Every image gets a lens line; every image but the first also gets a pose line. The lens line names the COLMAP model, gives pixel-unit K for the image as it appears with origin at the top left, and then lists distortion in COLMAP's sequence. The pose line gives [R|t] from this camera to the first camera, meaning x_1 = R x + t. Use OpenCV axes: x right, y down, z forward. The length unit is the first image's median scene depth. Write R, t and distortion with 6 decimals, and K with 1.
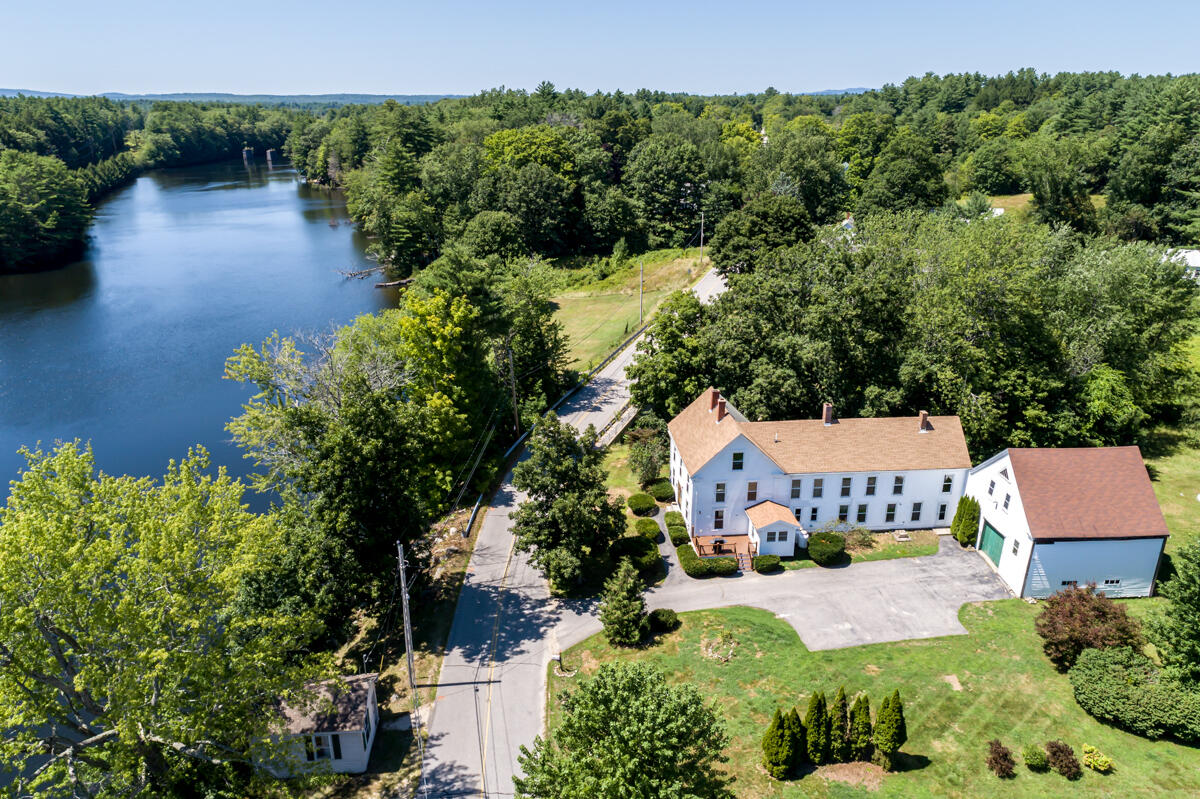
lens RADIAL K [[822.3, 0, 600.7], [0, 822.3, 401.3], [0, 0, 1]] dist [-0.001737, 0.013962]
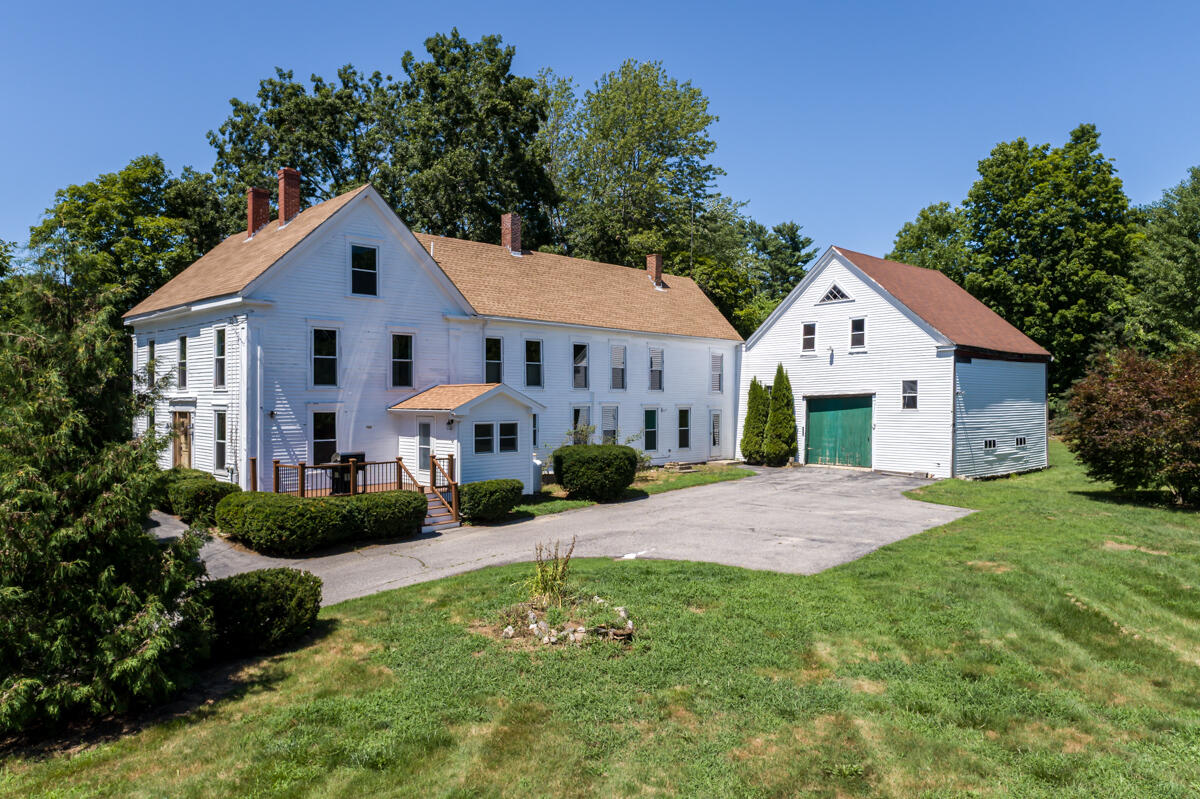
lens RADIAL K [[822.3, 0, 596.5], [0, 822.3, 406.2], [0, 0, 1]] dist [-0.001737, 0.013962]
pose [[0.774036, -0.005843, 0.633115, 0.006277], [0.214371, 0.943315, -0.253380, 0.250144], [-0.595747, 0.331846, 0.731412, 0.661749]]
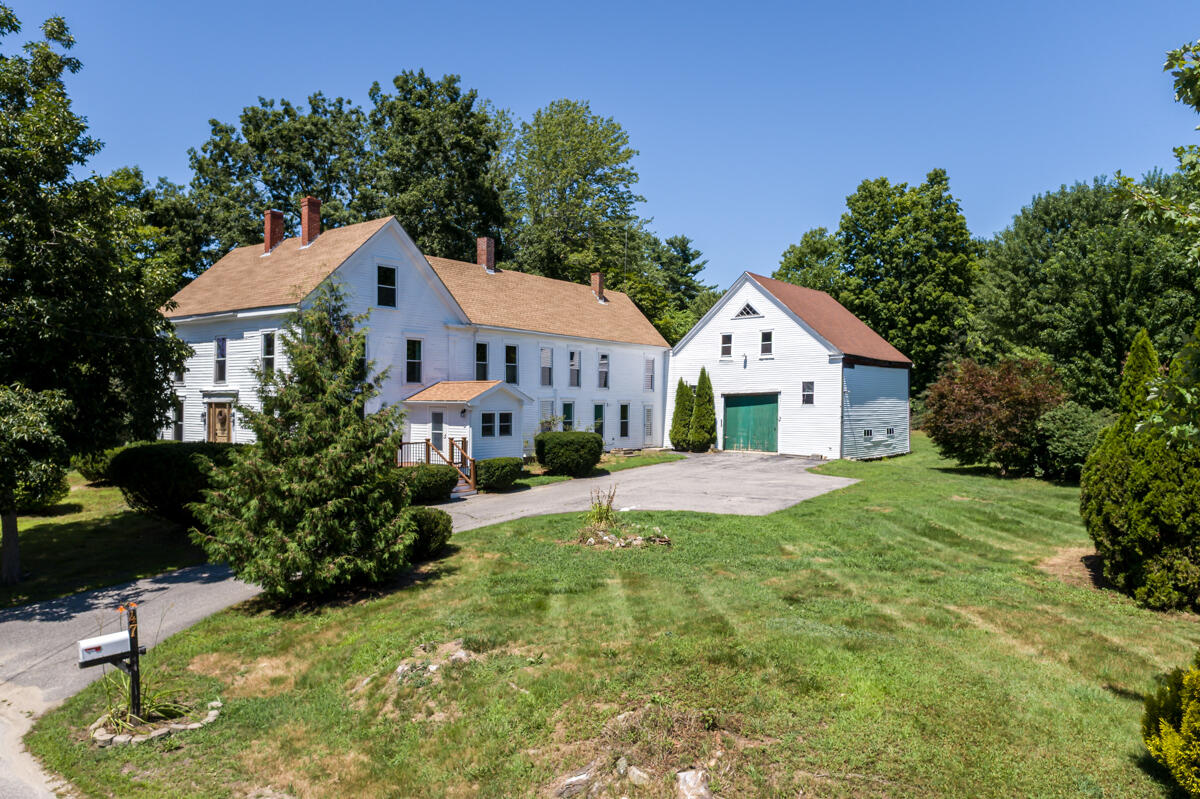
lens RADIAL K [[822.3, 0, 596.5], [0, 822.3, 396.6], [0, 0, 1]] dist [-0.001737, 0.013962]
pose [[0.674288, 0.006987, 0.738435, -0.096583], [0.245062, 0.941172, -0.232679, 0.265818], [-0.696620, 0.337855, 0.632909, 0.629902]]
